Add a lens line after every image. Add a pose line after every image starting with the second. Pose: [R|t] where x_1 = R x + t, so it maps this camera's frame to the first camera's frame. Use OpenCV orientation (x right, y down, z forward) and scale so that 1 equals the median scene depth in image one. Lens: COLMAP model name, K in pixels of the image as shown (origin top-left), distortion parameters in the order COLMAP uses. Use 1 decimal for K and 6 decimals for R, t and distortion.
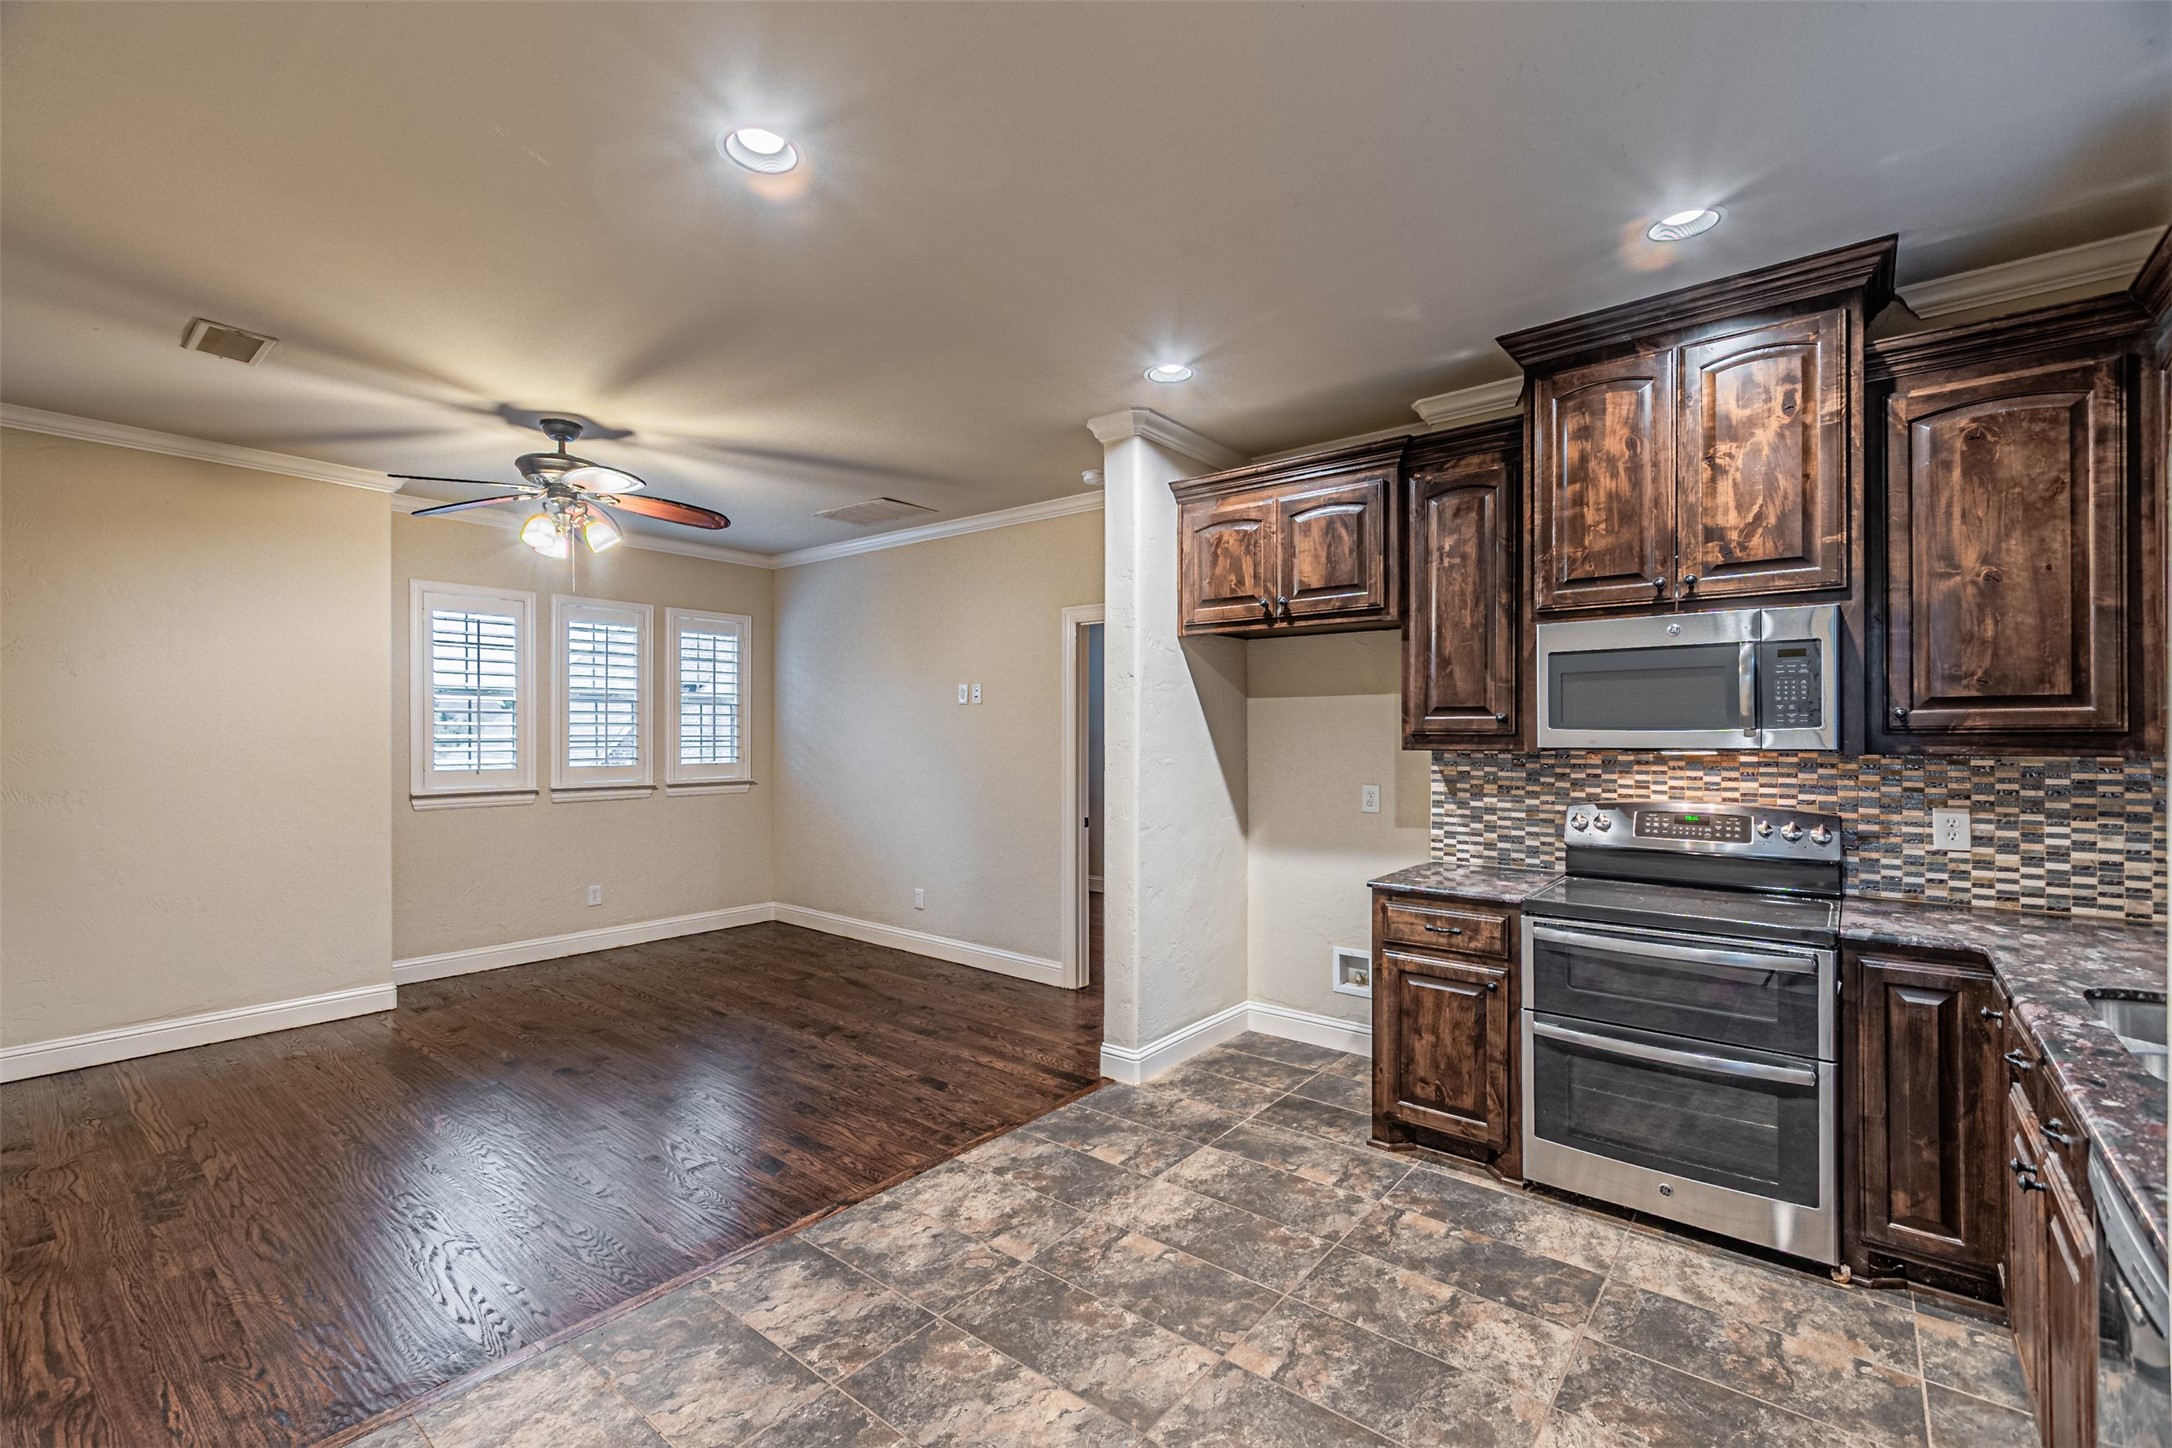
lens RADIAL K [[935.8, 0, 1076.4], [0, 935.8, 728.4], [0, 0, 1]] dist [0.010518, -0.003470]
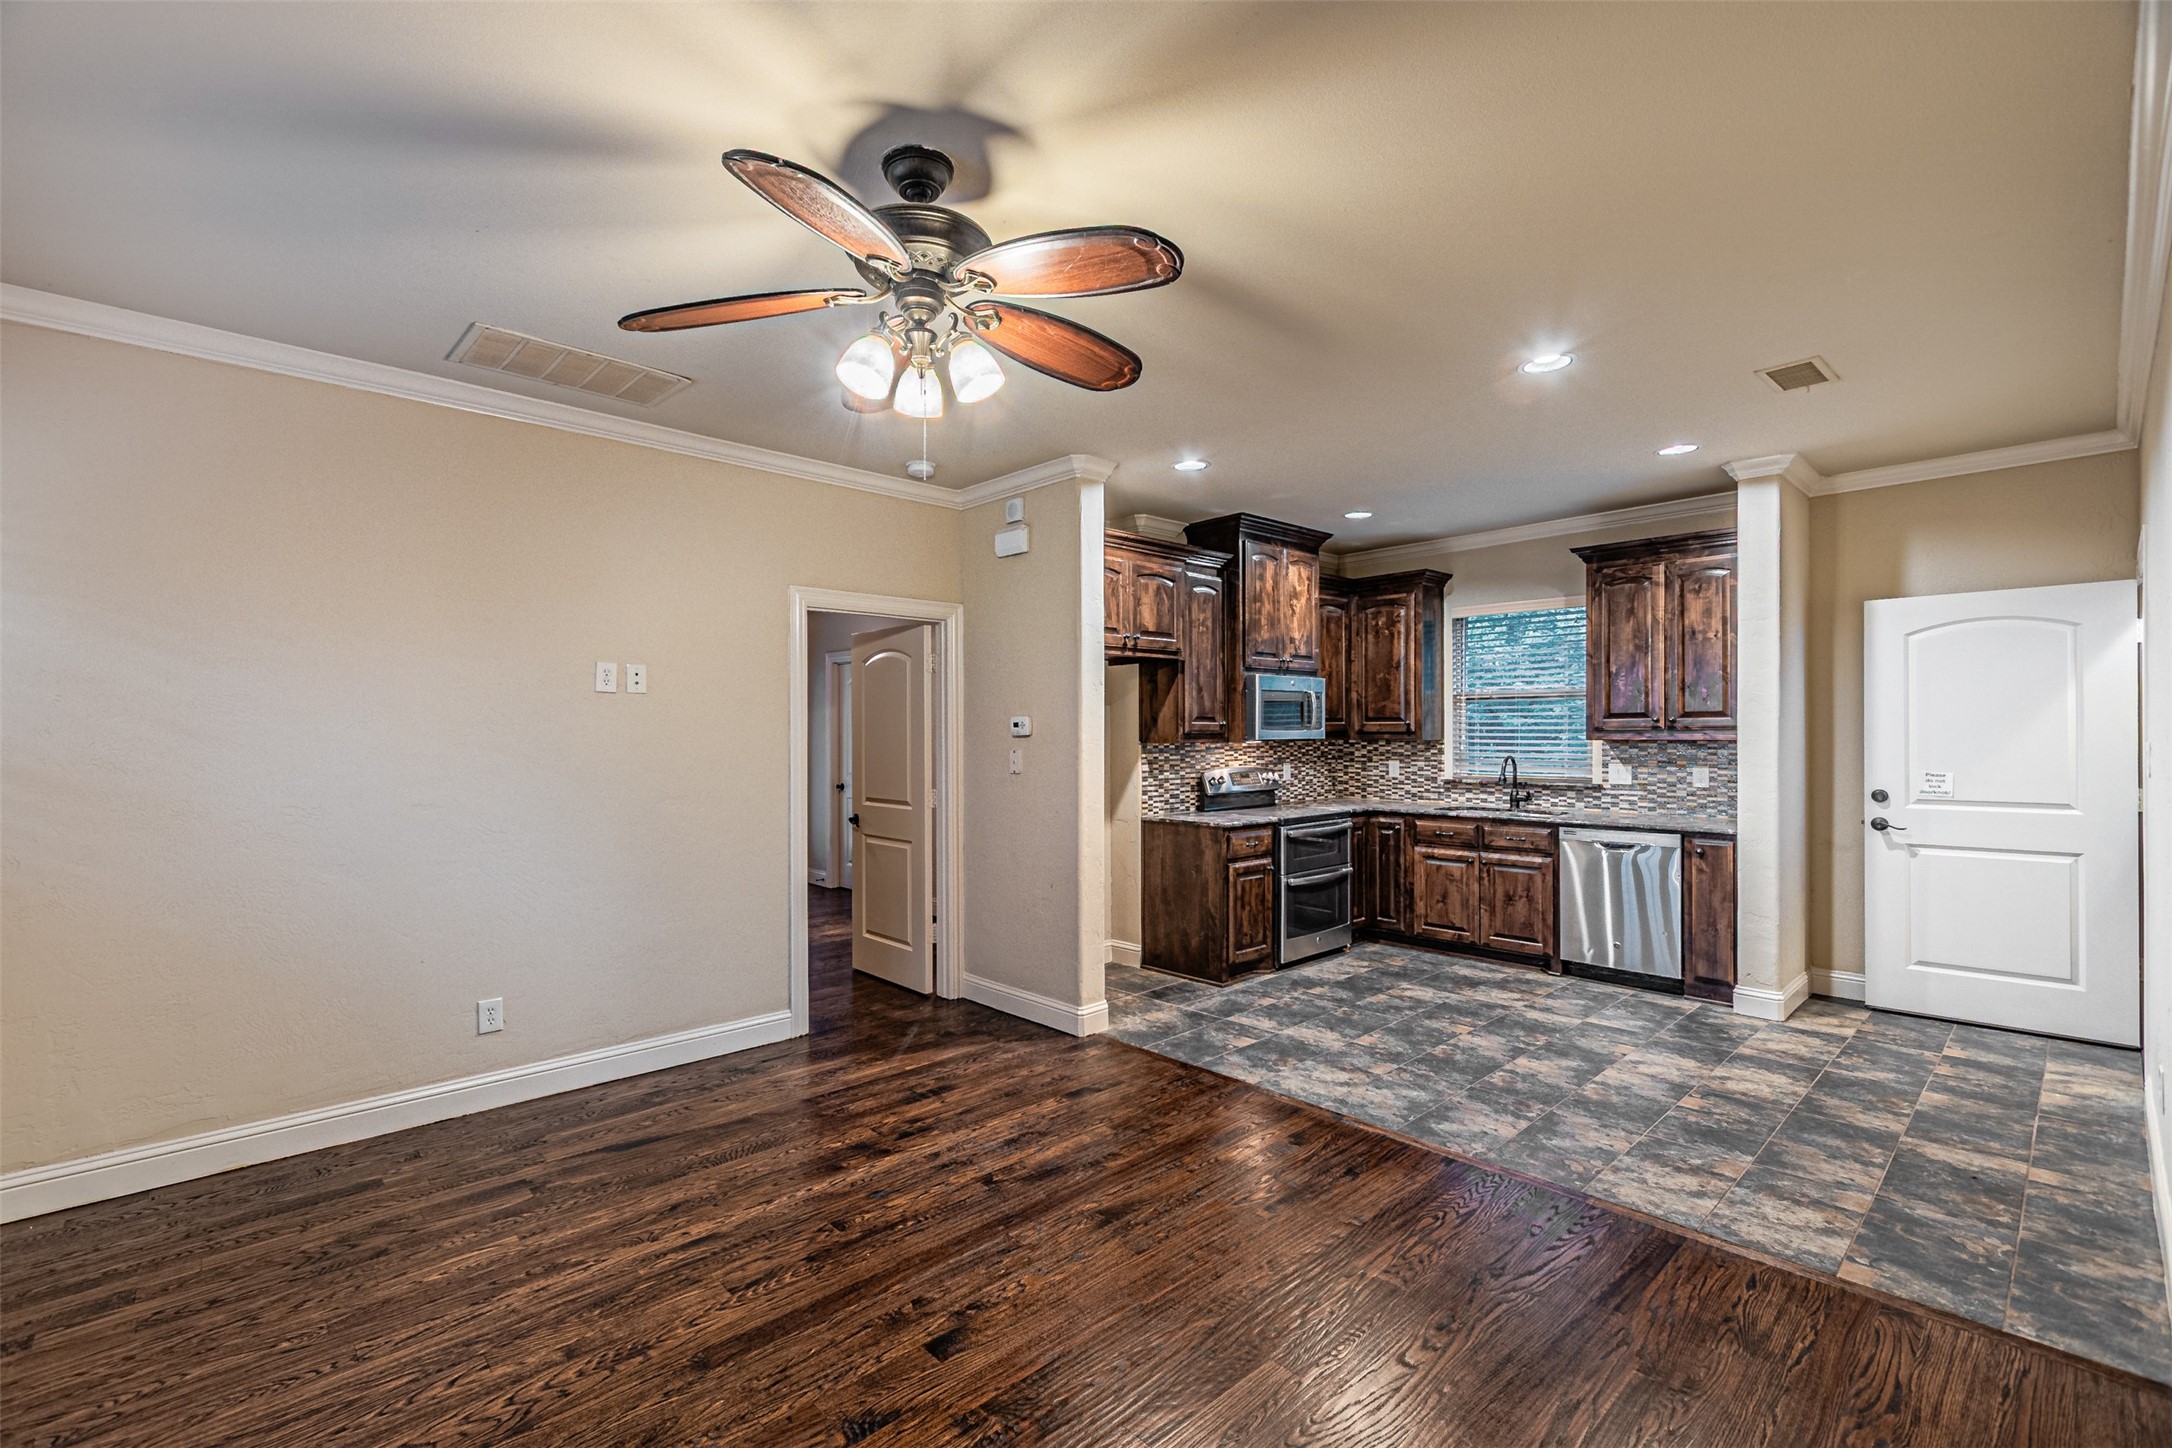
lens RADIAL K [[935.8, 0, 1076.8], [0, 935.8, 727.3], [0, 0, 1]] dist [0.010518, -0.003470]
pose [[0.136227, 0.005531, 0.990662, -1.468543], [0.001902, 0.999981, -0.005845, 0.005948], [-0.990676, 0.002680, 0.136214, 1.144303]]
